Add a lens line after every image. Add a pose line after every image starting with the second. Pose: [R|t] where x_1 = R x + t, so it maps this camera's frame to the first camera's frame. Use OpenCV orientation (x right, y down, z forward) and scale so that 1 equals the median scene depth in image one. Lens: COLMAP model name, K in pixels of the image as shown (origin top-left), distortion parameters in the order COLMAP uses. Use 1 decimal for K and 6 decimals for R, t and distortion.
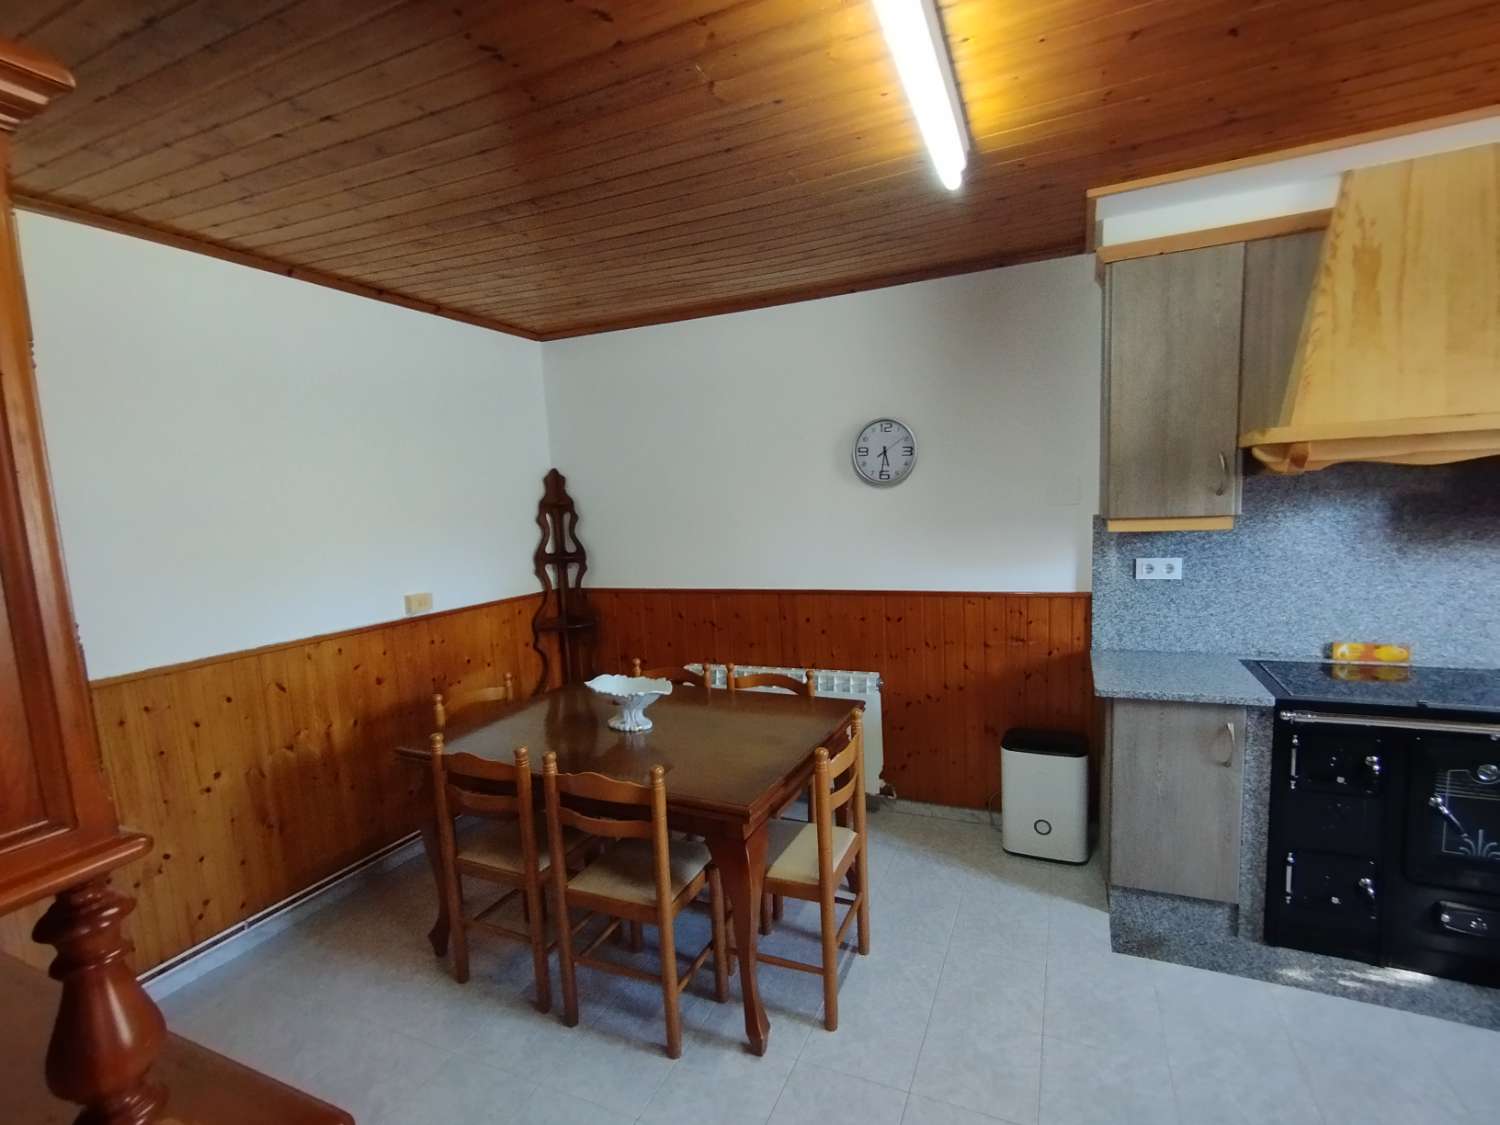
lens RADIAL K [[682.7, 0, 769.6], [0, 682.7, 586.7], [0, 0, 1]] dist [0.000976, 0.000815]
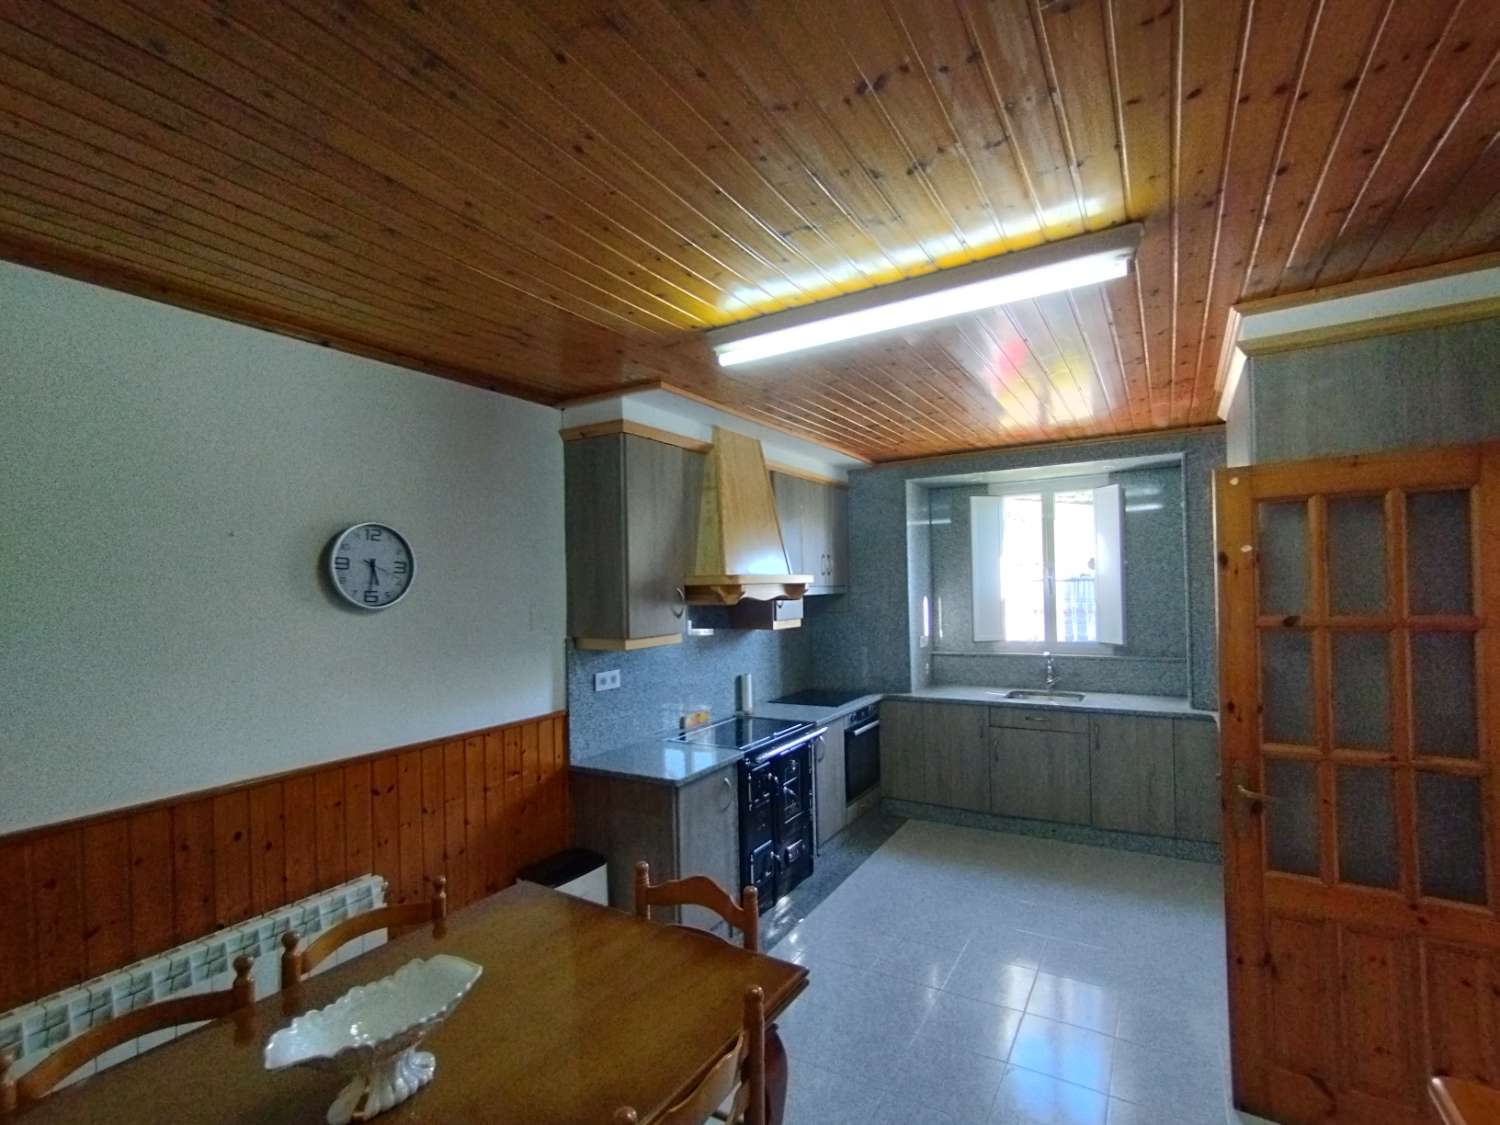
lens RADIAL K [[682.7, 0, 769.6], [0, 682.7, 586.7], [0, 0, 1]] dist [0.000976, 0.000815]
pose [[0.134685, 0.037455, 0.990180, -0.605401], [0.140855, 0.988414, -0.056547, -0.084248], [-0.980826, 0.147088, 0.127849, 0.564493]]
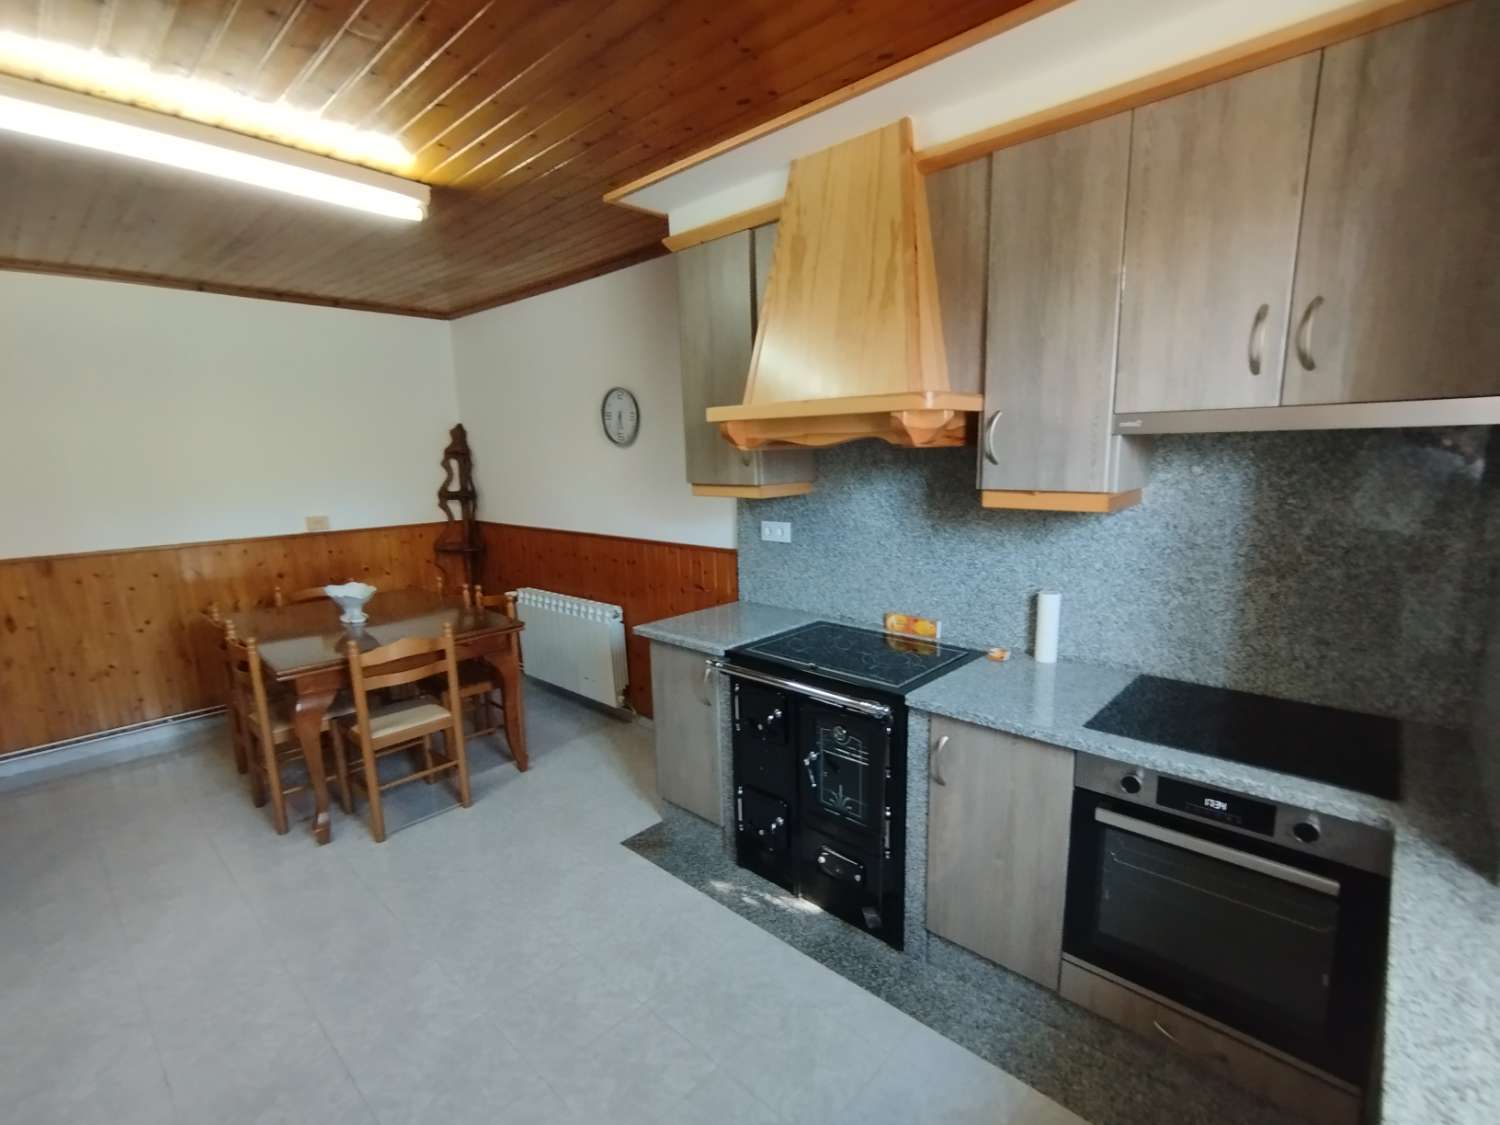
lens RADIAL K [[693.9, 0, 784.9], [0, 693.9, 581.1], [0, 0, 1]] dist [0.022912, -0.025332]
pose [[0.947598, 0.087368, -0.307286, 0.962021], [-0.065803, 0.994630, 0.079876, -0.038699], [0.312615, -0.055470, 0.948259, -0.045682]]
